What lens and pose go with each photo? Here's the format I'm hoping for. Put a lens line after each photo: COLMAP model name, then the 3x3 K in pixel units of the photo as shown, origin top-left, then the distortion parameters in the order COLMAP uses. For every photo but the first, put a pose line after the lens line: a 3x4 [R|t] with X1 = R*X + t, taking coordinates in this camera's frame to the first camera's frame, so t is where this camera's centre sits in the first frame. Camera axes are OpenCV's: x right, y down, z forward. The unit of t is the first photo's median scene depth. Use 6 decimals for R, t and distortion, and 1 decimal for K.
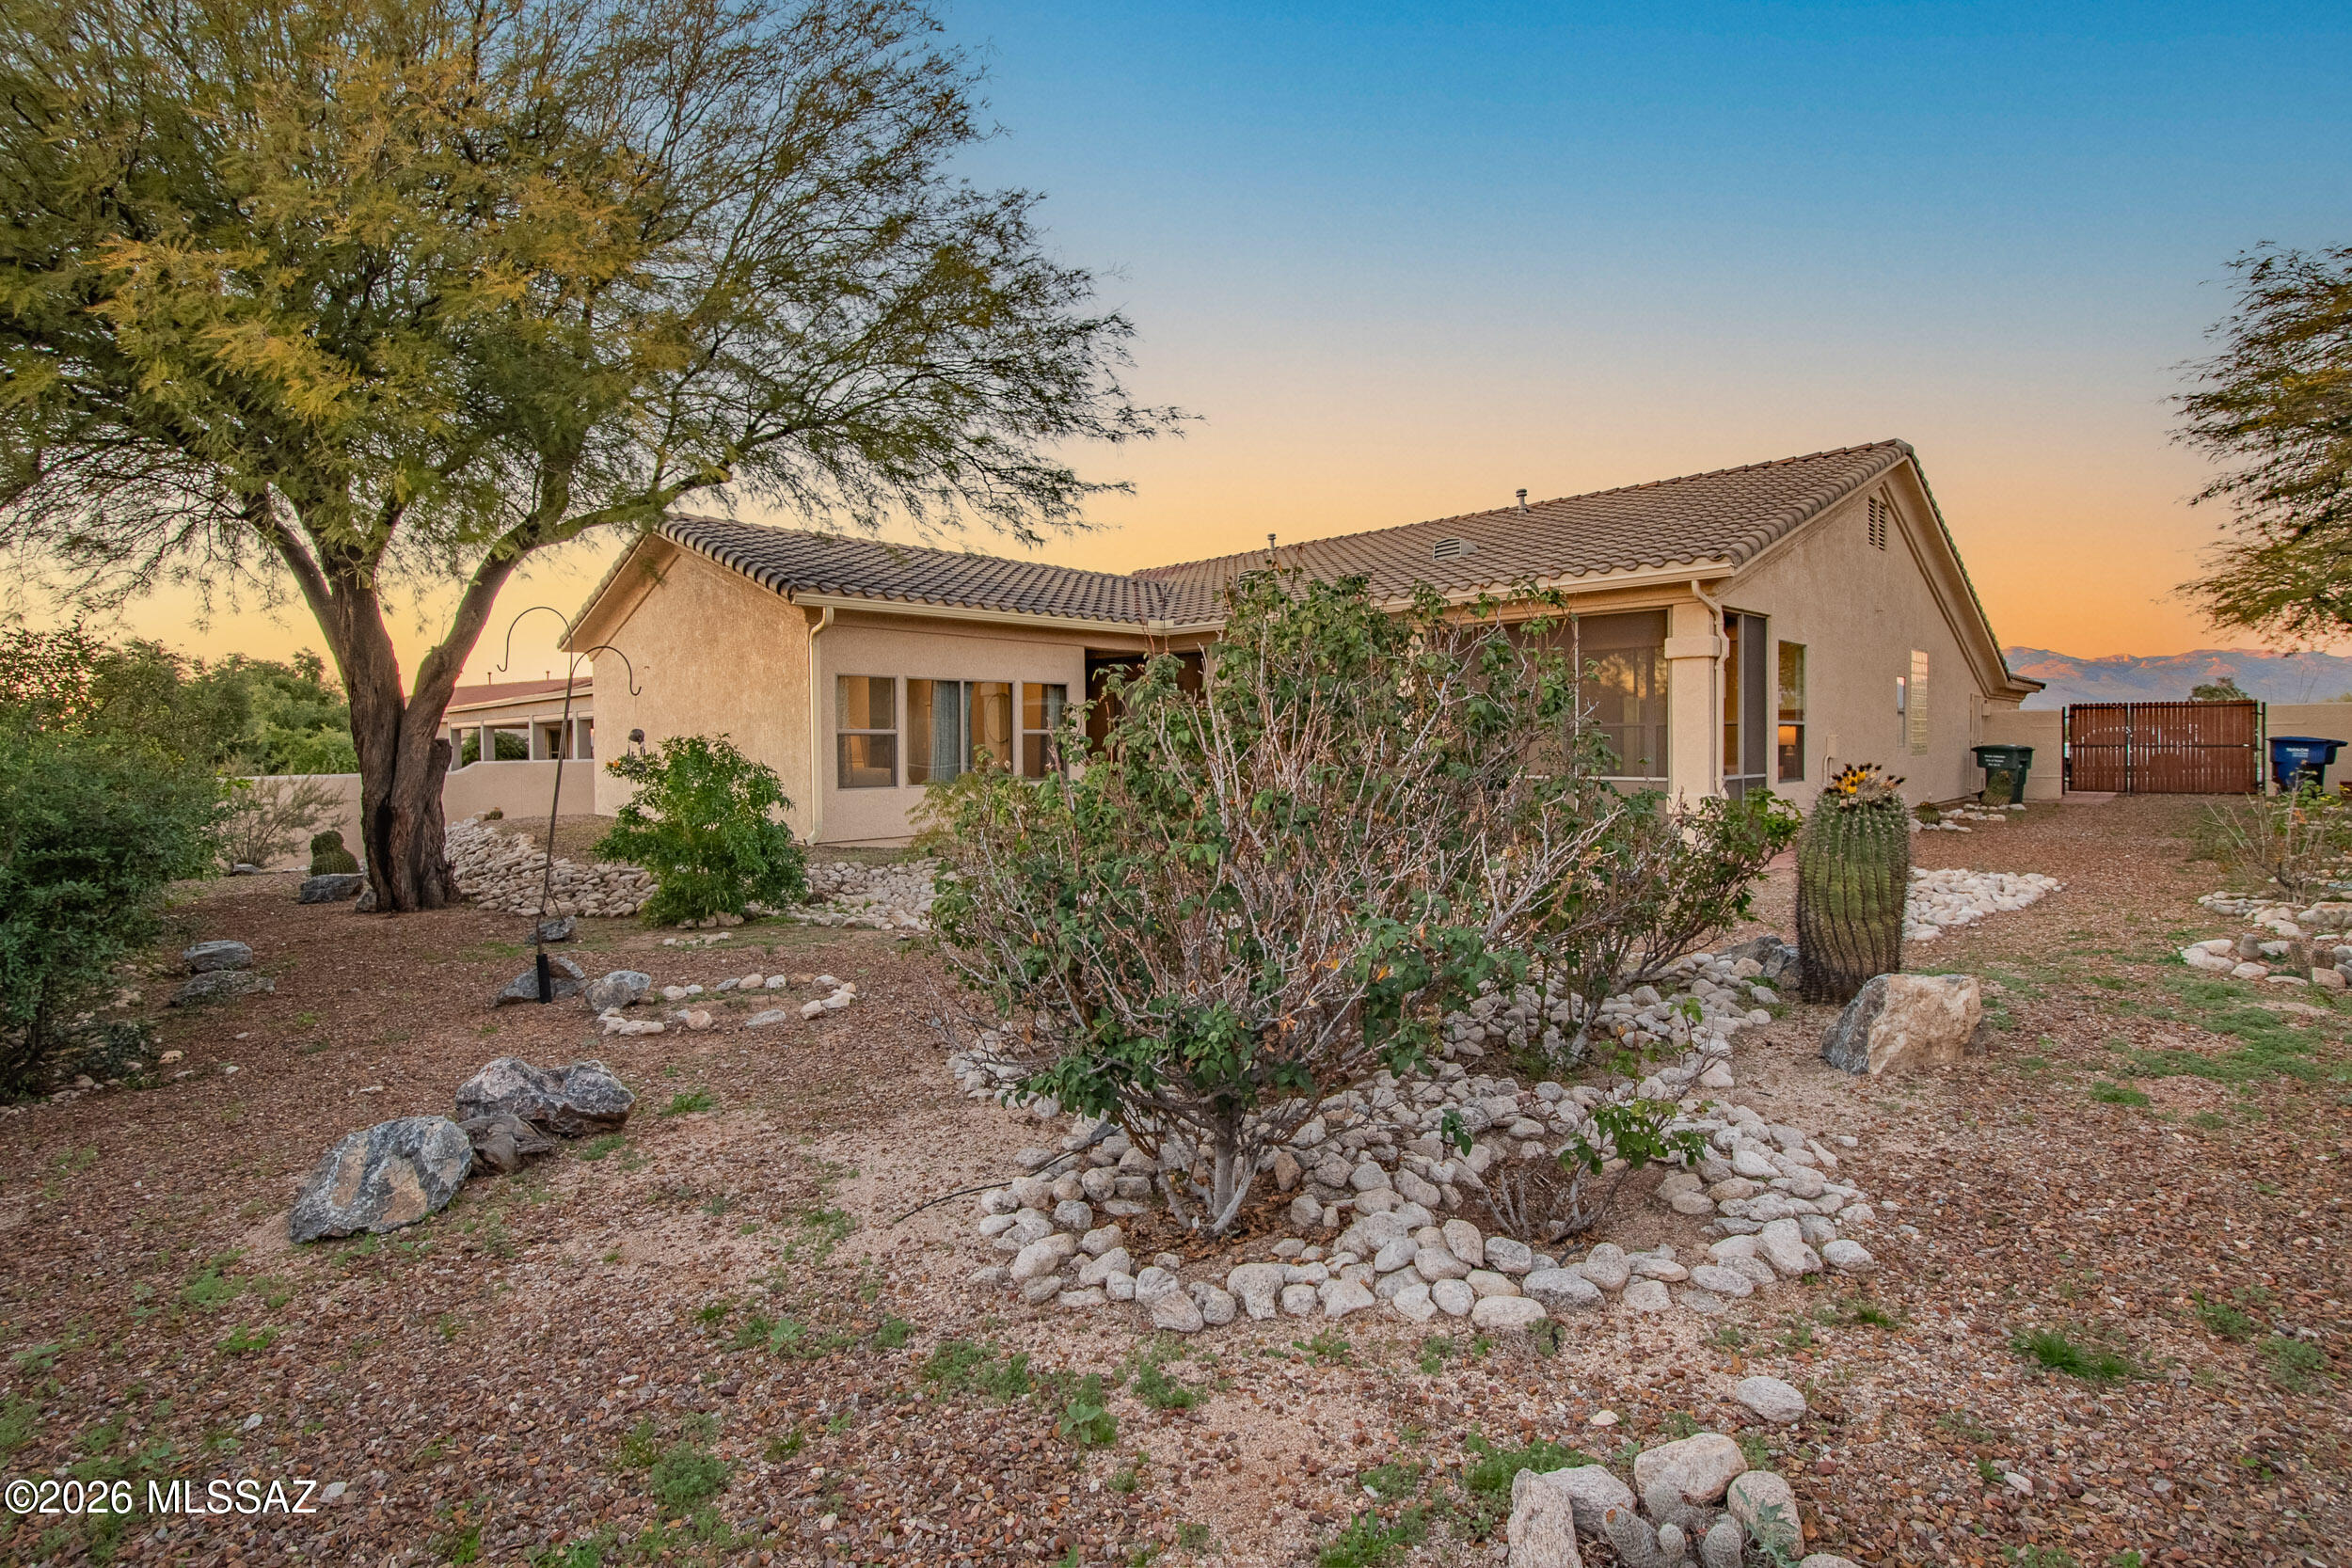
lens RADIAL K [[1102.6, 0, 1176.5], [0, 1102.6, 772.6], [0, 0, 1]] dist [-0.000198, 0.000073]
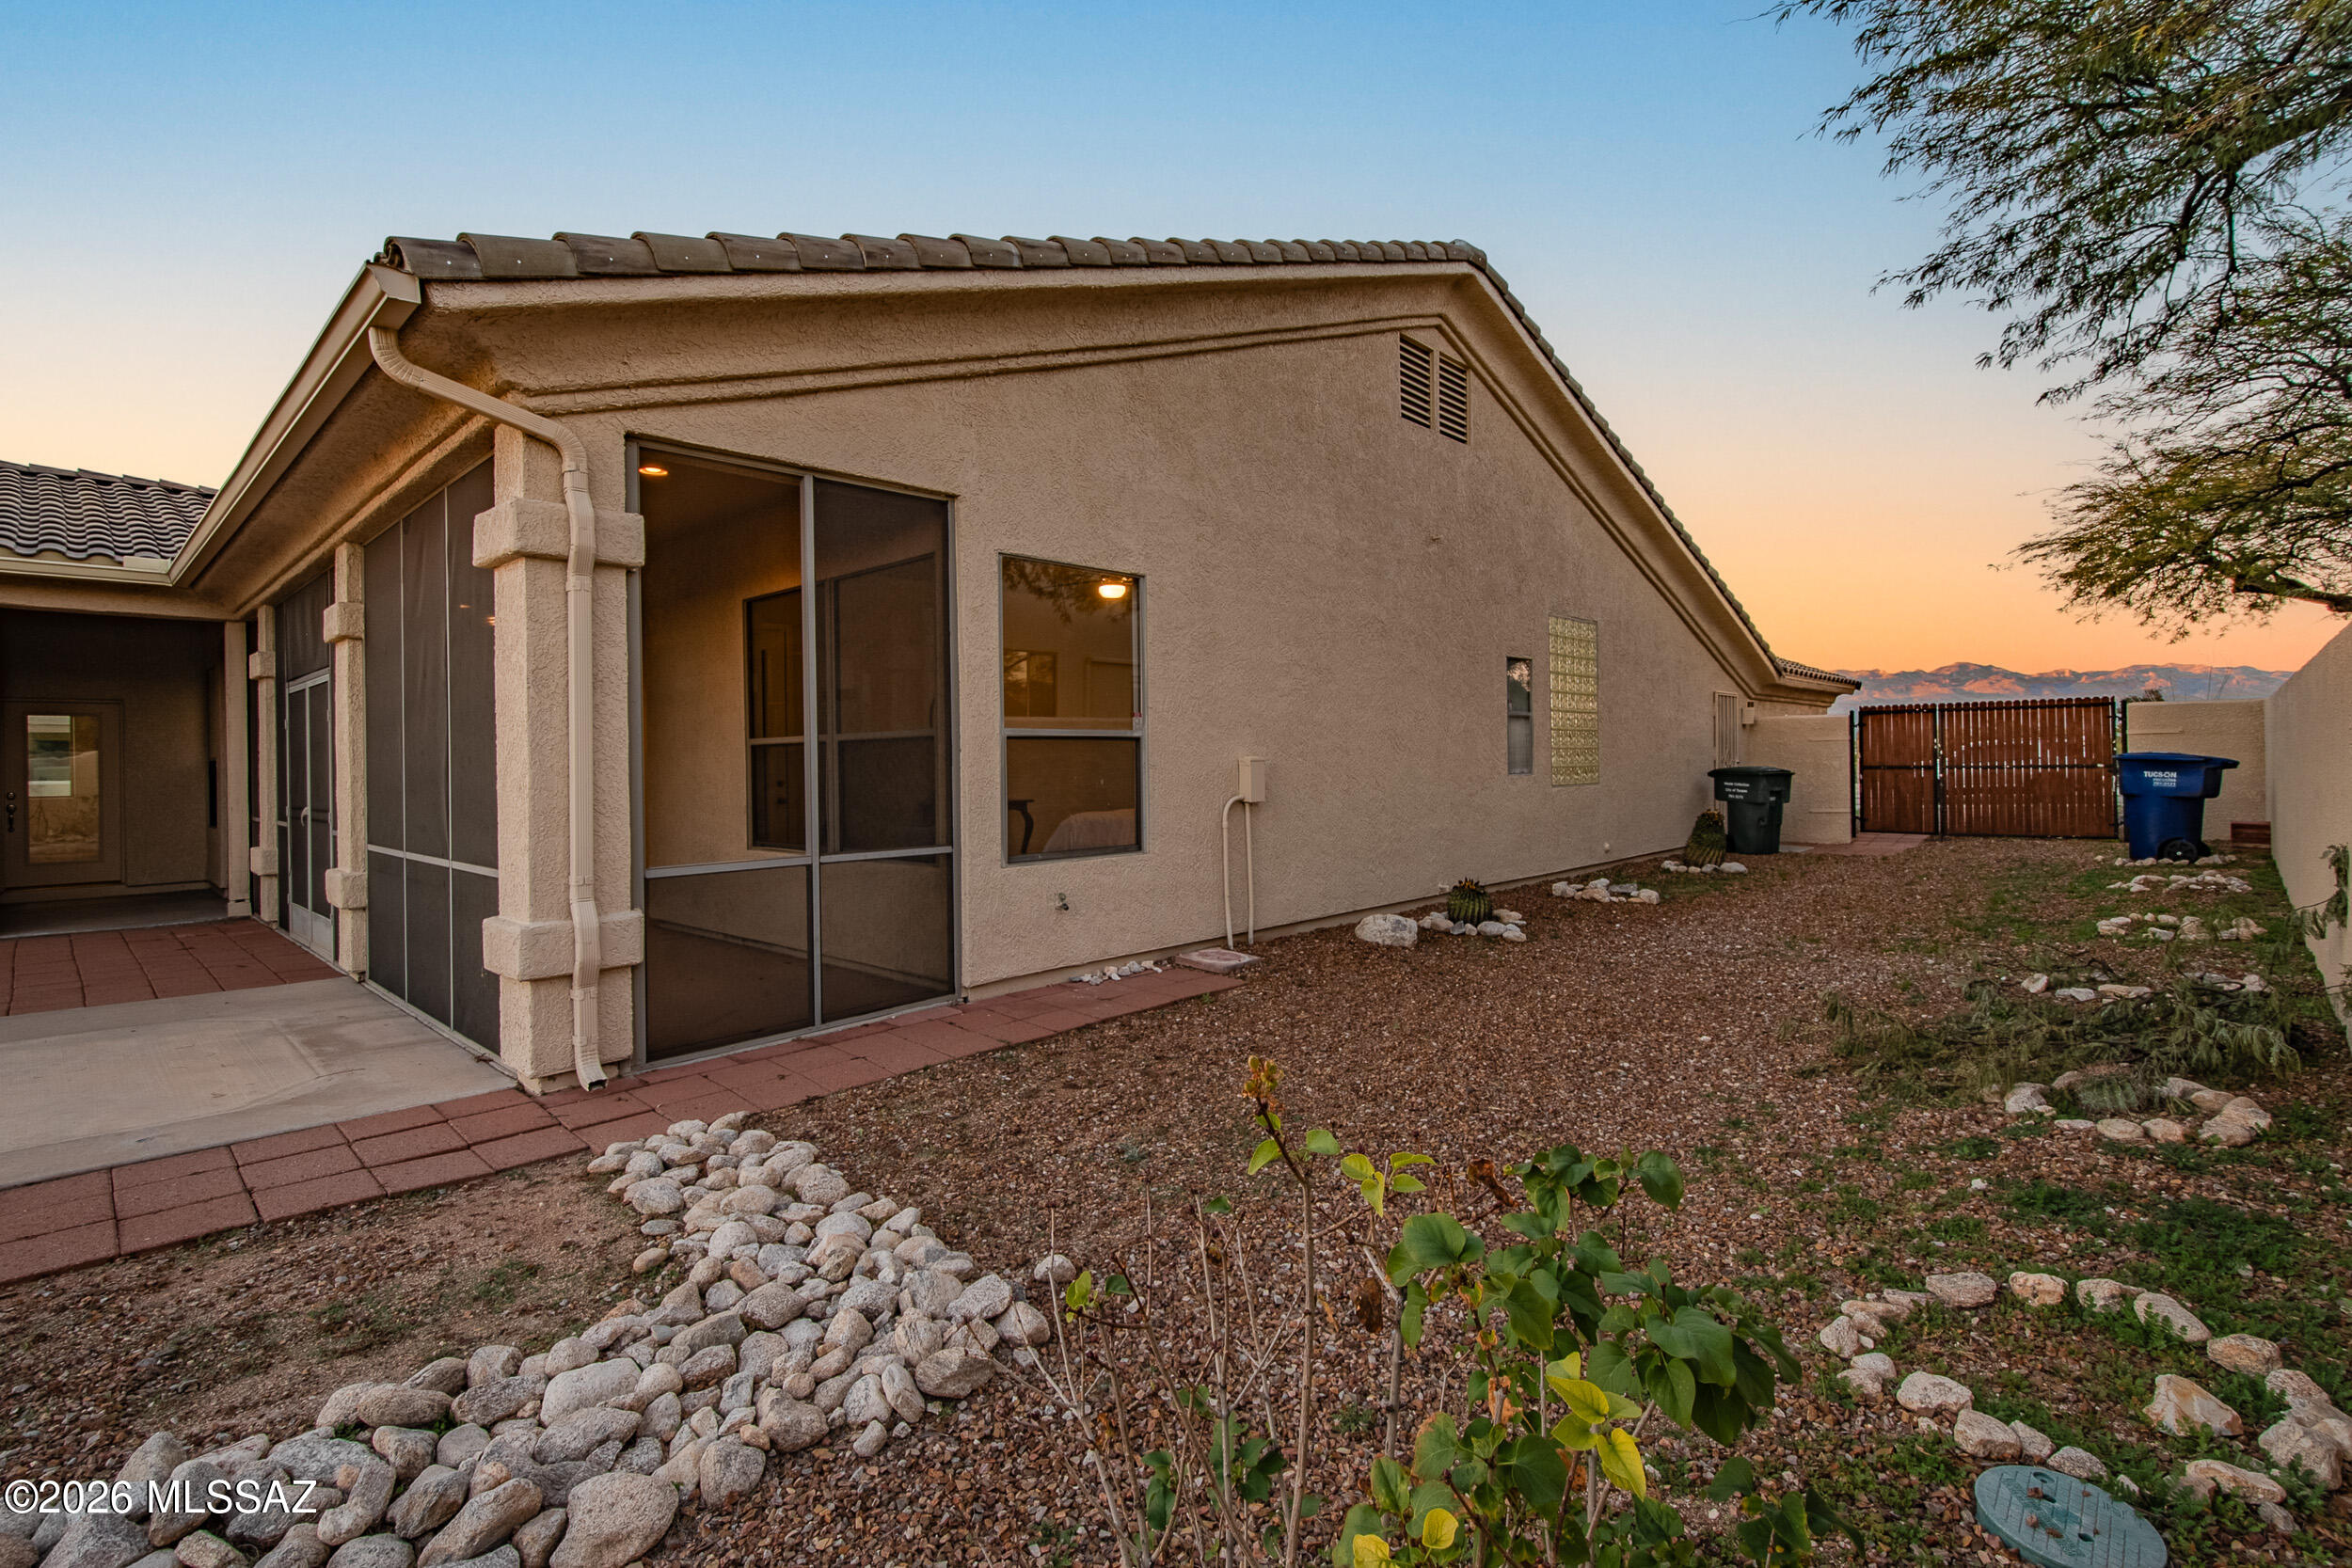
lens RADIAL K [[1085.3, 0, 1176.0], [0, 1085.3, 784.0], [0, 0, 1]] dist [0.002083, 0.000505]
pose [[0.999593, -0.009545, 0.026876, 0.460551], [0.009725, 0.999931, -0.006548, -0.016701], [-0.026812, 0.006807, 0.999617, 0.417134]]
